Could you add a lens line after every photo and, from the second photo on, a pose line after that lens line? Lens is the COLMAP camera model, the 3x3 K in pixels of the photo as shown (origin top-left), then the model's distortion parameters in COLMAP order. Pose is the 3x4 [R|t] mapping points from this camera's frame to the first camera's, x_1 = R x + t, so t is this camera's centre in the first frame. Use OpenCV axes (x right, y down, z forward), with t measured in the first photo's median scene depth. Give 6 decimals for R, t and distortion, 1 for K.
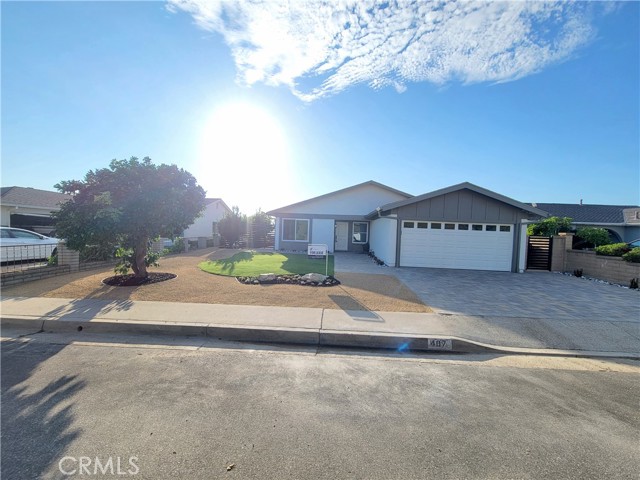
lens RADIAL K [[254.3, 0, 324.3], [0, 254.3, 239.0], [0, 0, 1]] dist [-0.015009, 0.000136]
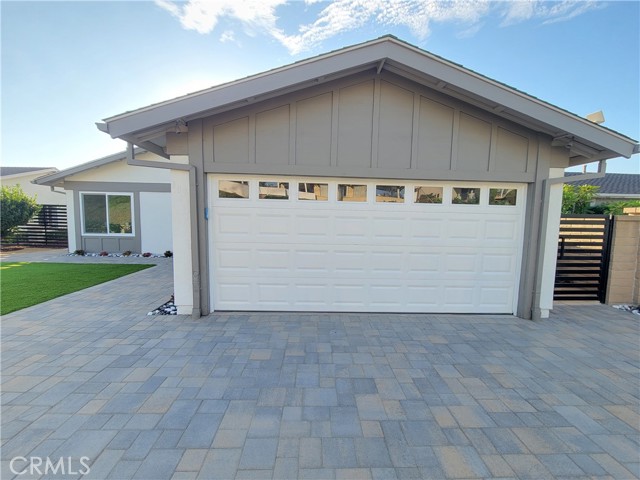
lens RADIAL K [[262.5, 0, 323.2], [0, 262.5, 242.2], [0, 0, 1]] dist [-0.000736, -0.000758]
pose [[0.995590, -0.023694, 0.090770, 0.412857], [0.018089, 0.997907, 0.062084, -0.004387], [-0.092051, -0.060168, 0.993935, 0.628962]]
